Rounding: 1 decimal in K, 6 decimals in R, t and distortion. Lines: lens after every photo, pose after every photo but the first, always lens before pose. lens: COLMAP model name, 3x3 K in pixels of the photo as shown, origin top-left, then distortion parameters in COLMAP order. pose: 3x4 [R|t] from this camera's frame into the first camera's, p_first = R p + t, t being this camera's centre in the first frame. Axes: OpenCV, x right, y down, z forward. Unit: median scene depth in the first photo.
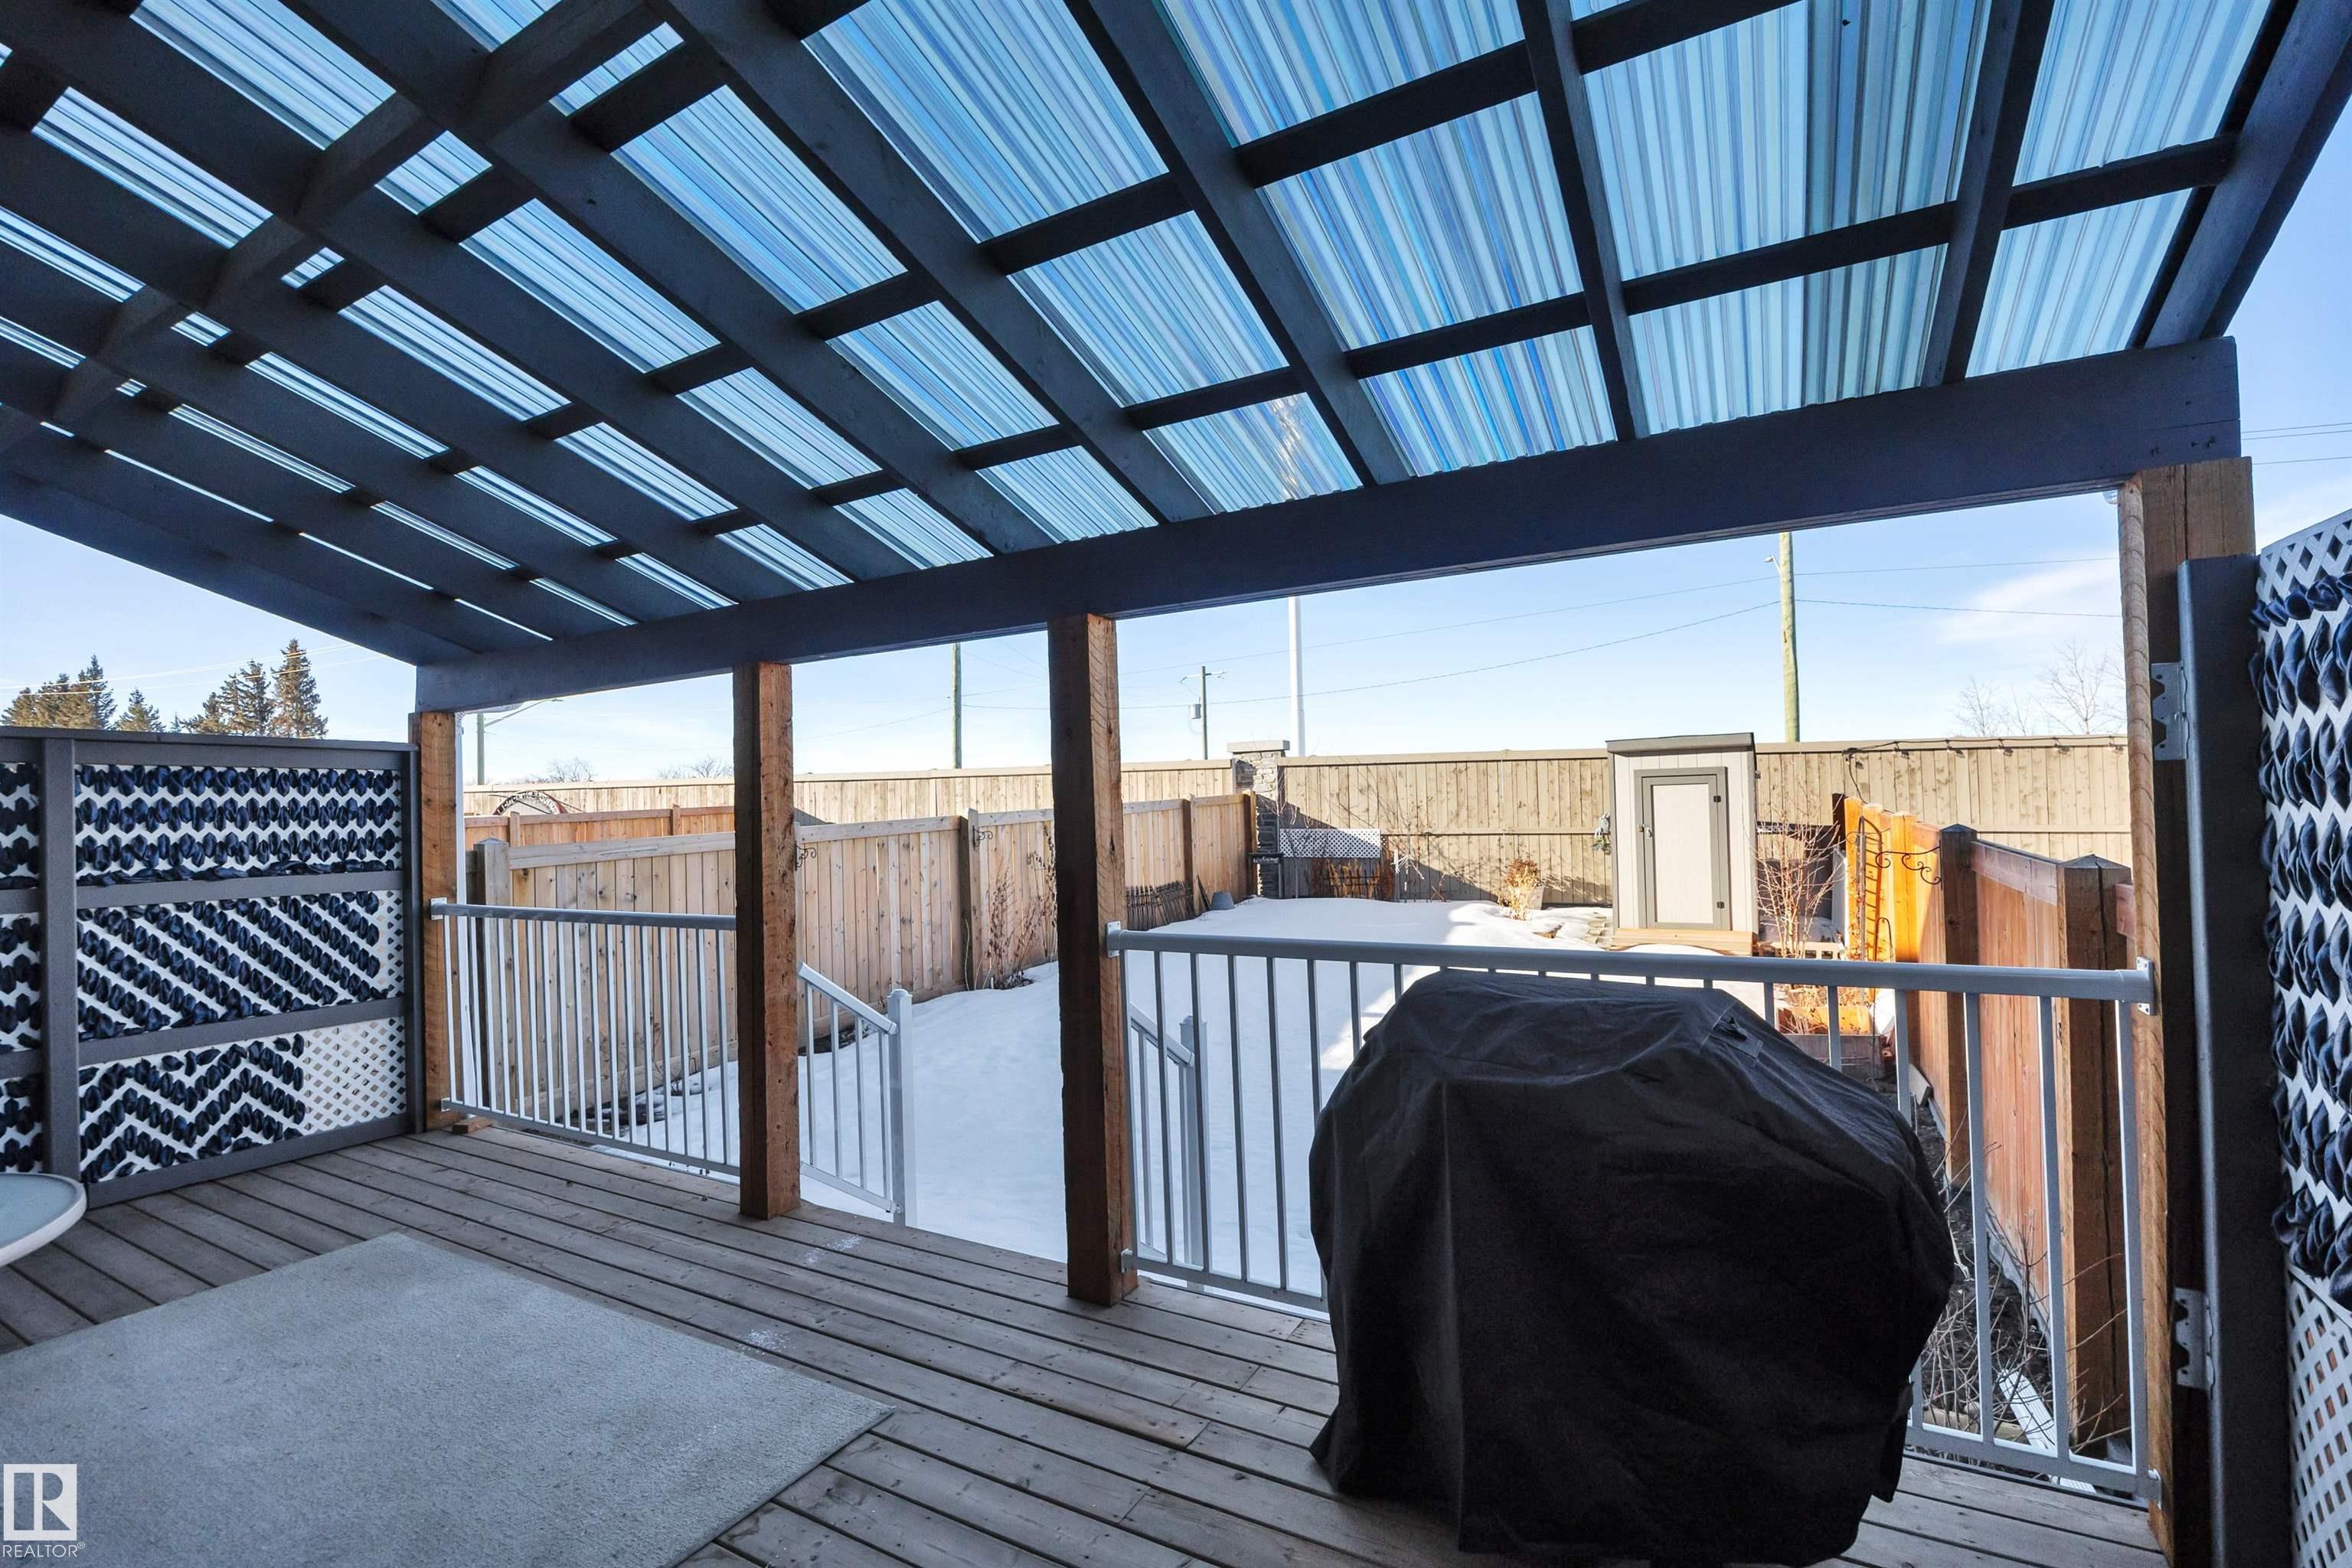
lens RADIAL K [[1089.2, 0, 1232.6], [0, 1089.2, 805.0], [0, 0, 1]] dist [0.001597, -0.004901]
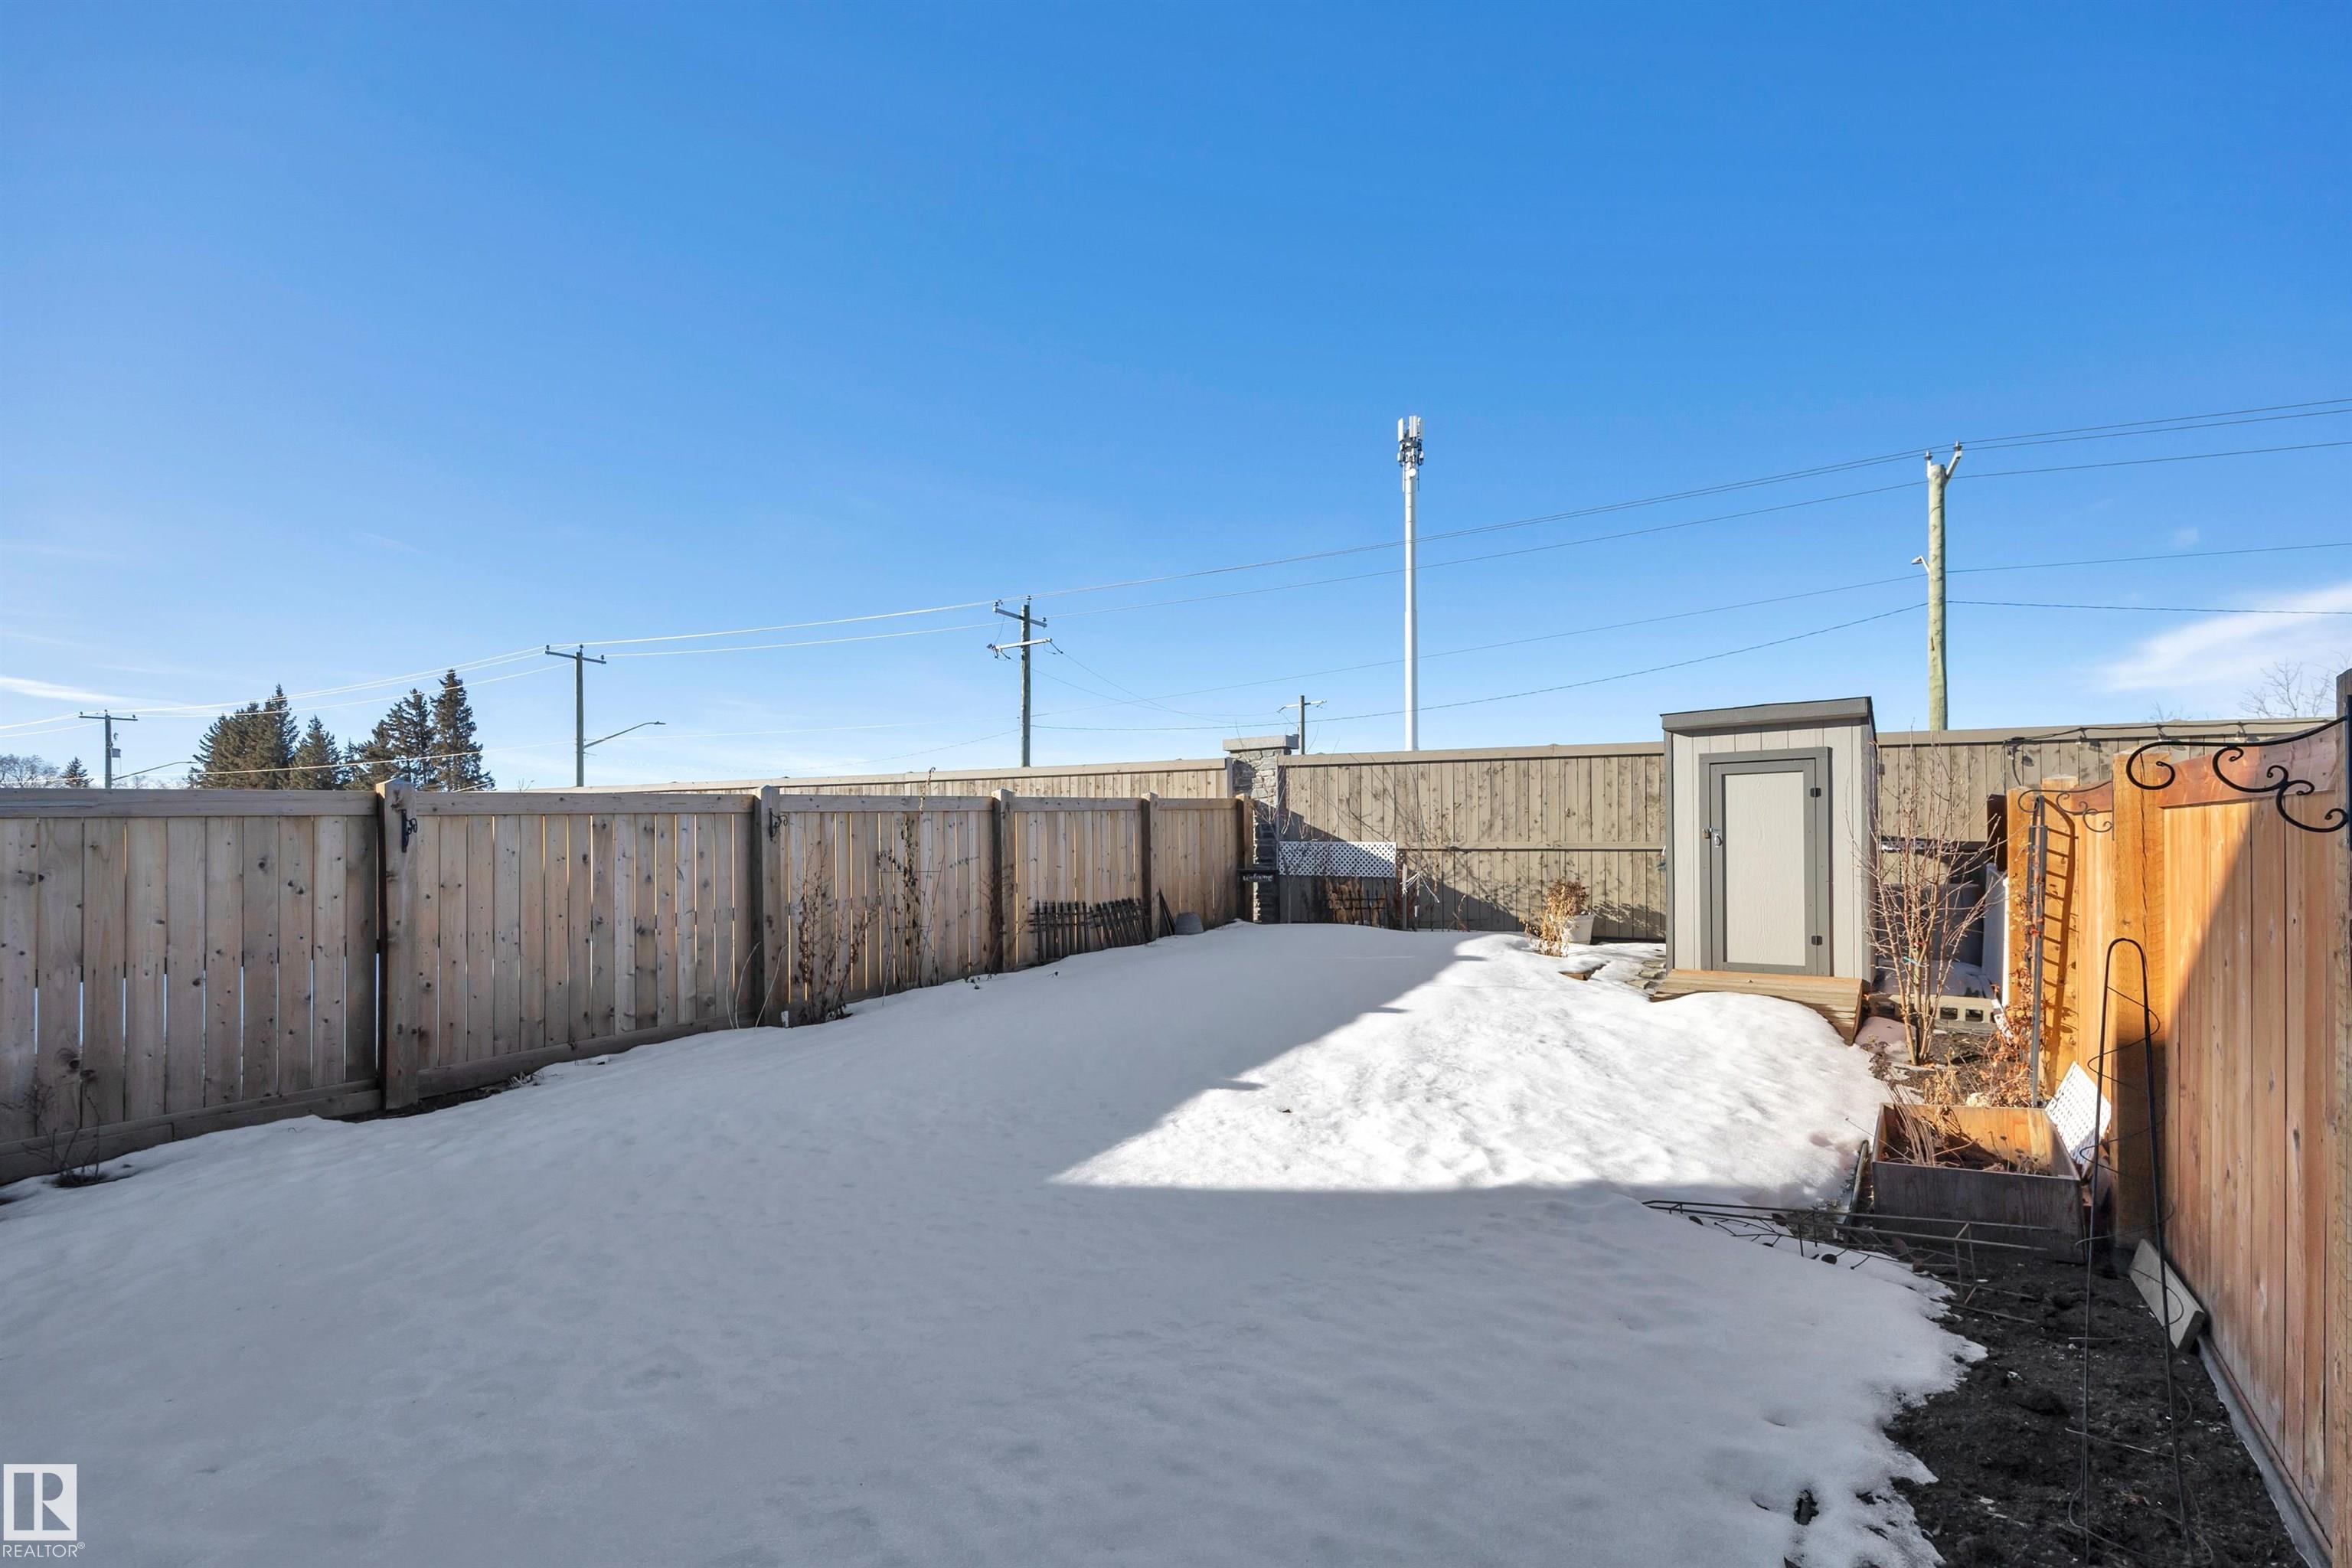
lens RADIAL K [[1031.2, 0, 1249.8], [0, 1031.2, 867.3], [0, 0, 1]] dist [0.002337, 0.000248]
pose [[0.993300, 0.015990, -0.114457, 0.126741], [-0.013607, 0.999675, 0.021569, 0.028317], [0.114765, -0.019868, 0.993194, 0.232292]]
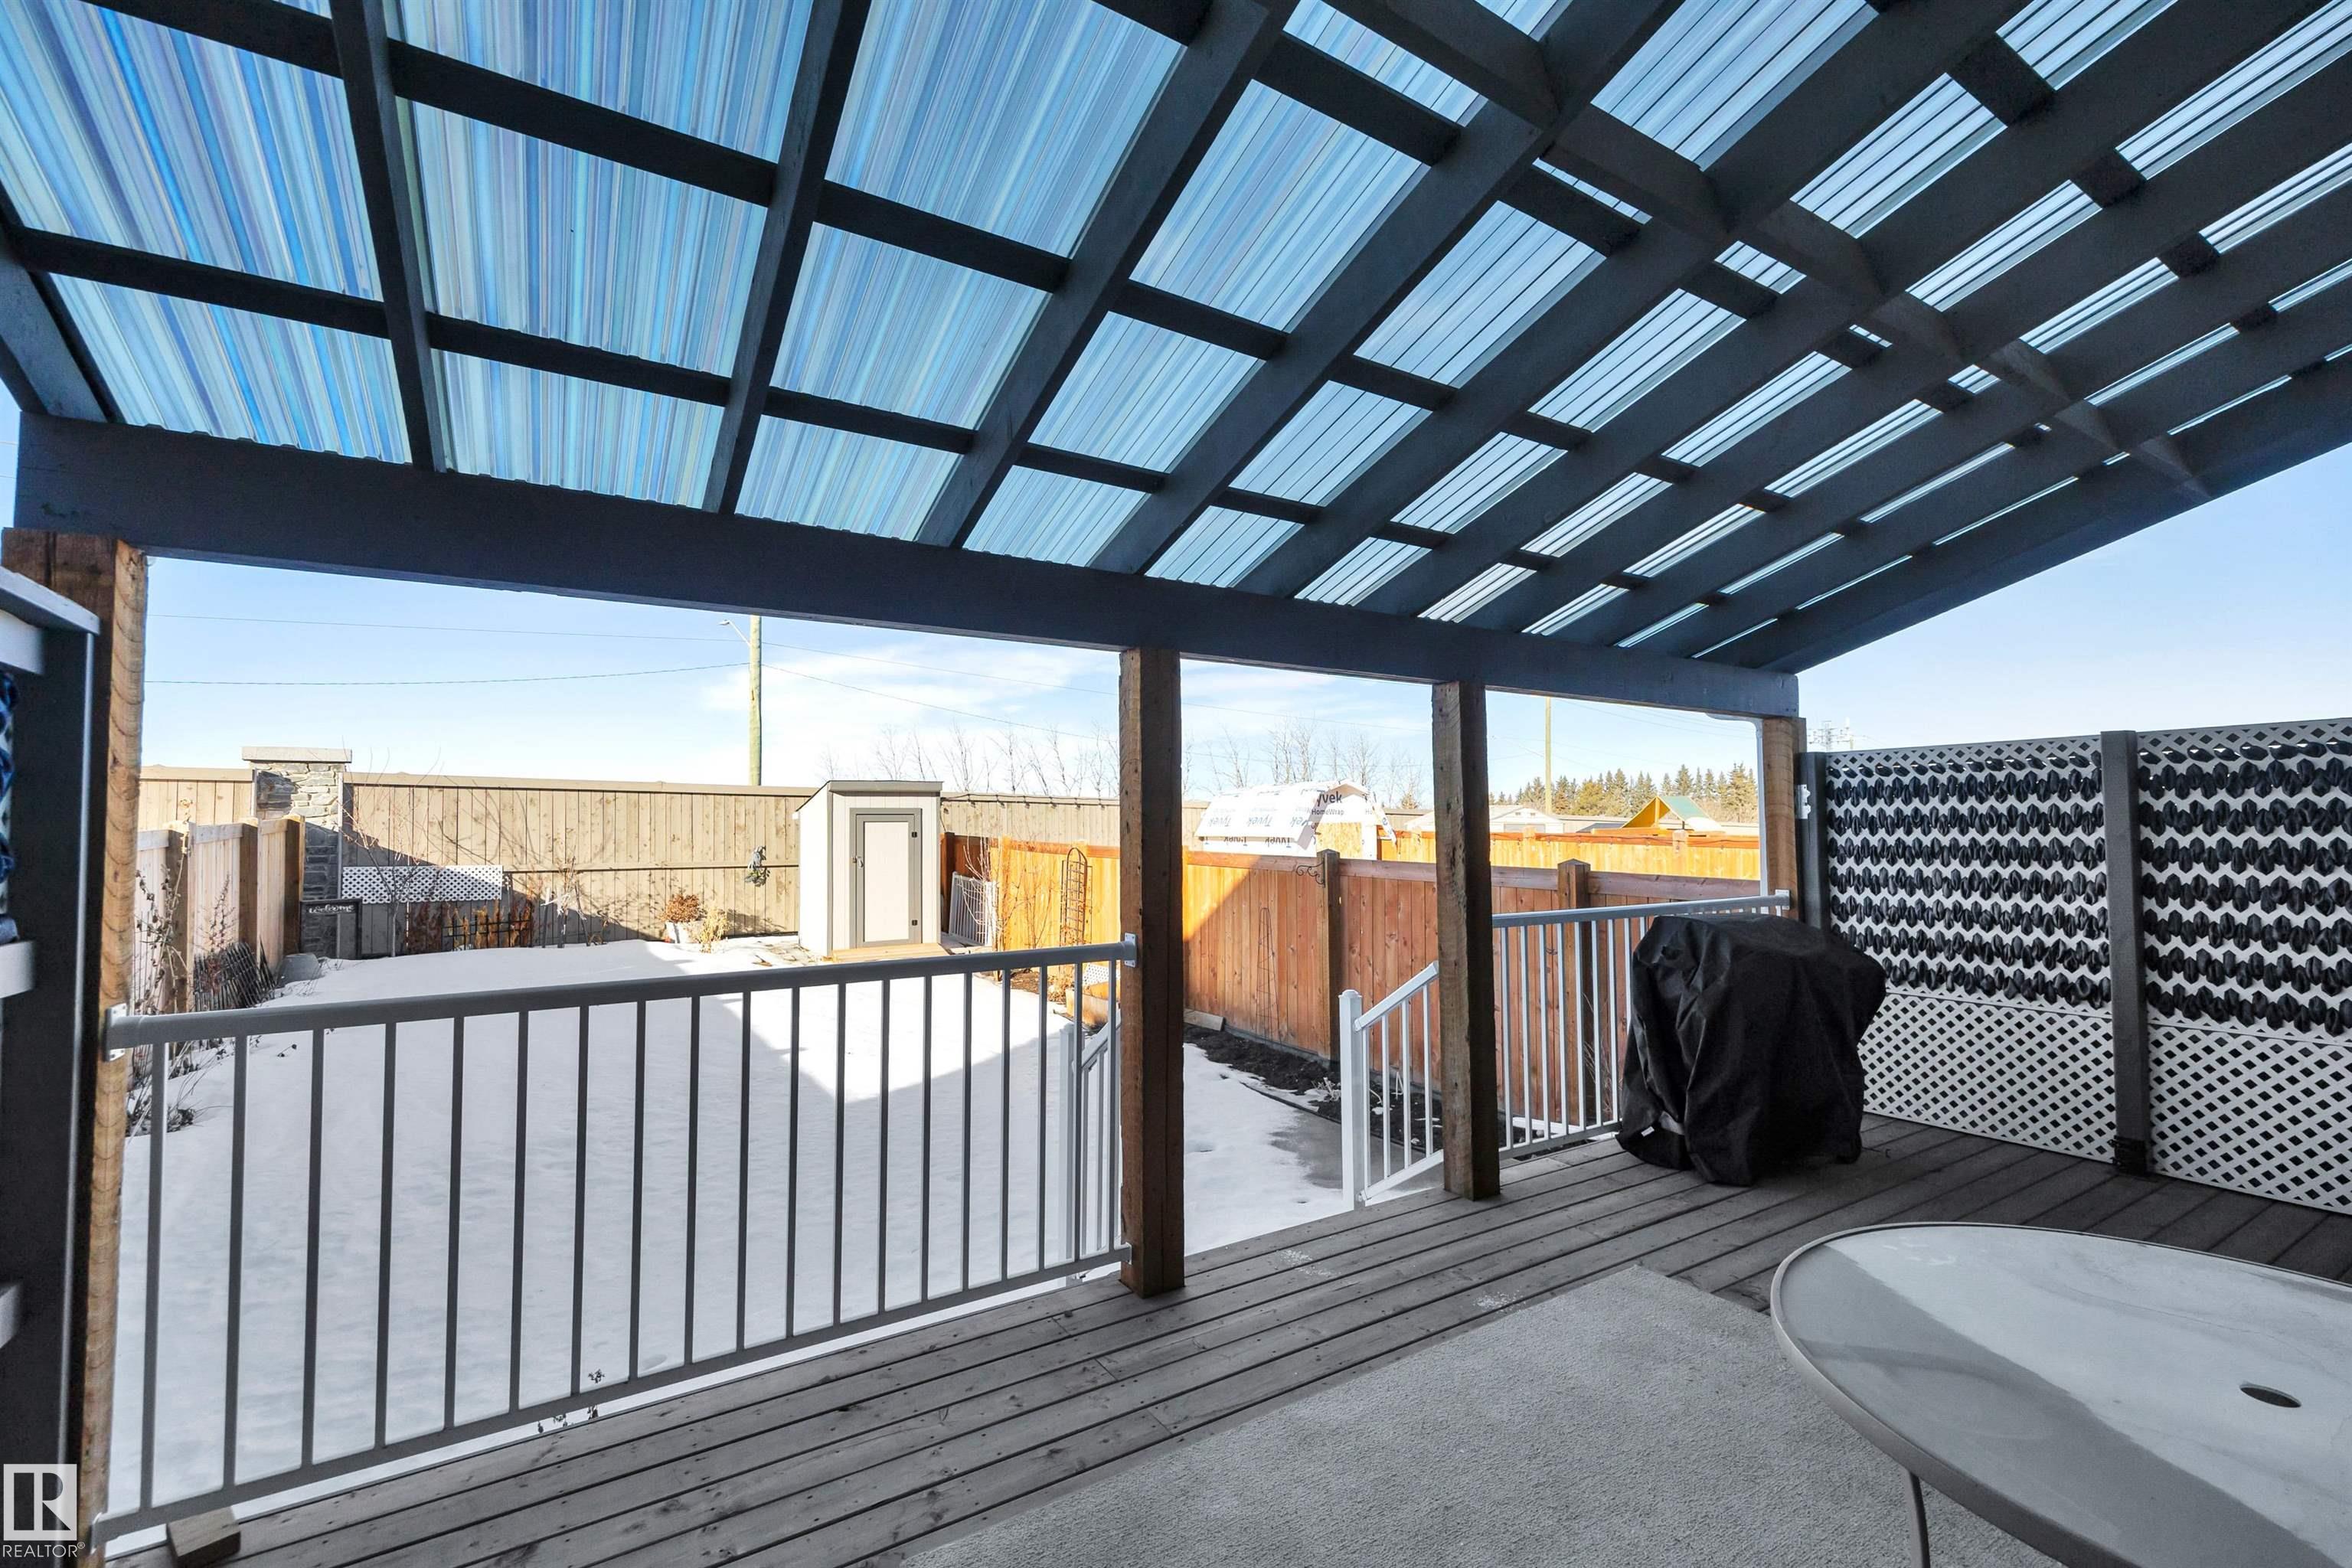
lens RADIAL K [[939.3, 0, 1181.1], [0, 939.3, 788.7], [0, 0, 1]] dist [0.001926, -0.000035]
pose [[0.493173, 0.056818, 0.868074, -0.287636], [-0.003407, 0.997983, -0.063385, 0.008263], [-0.869924, 0.028302, 0.492372, 0.161159]]
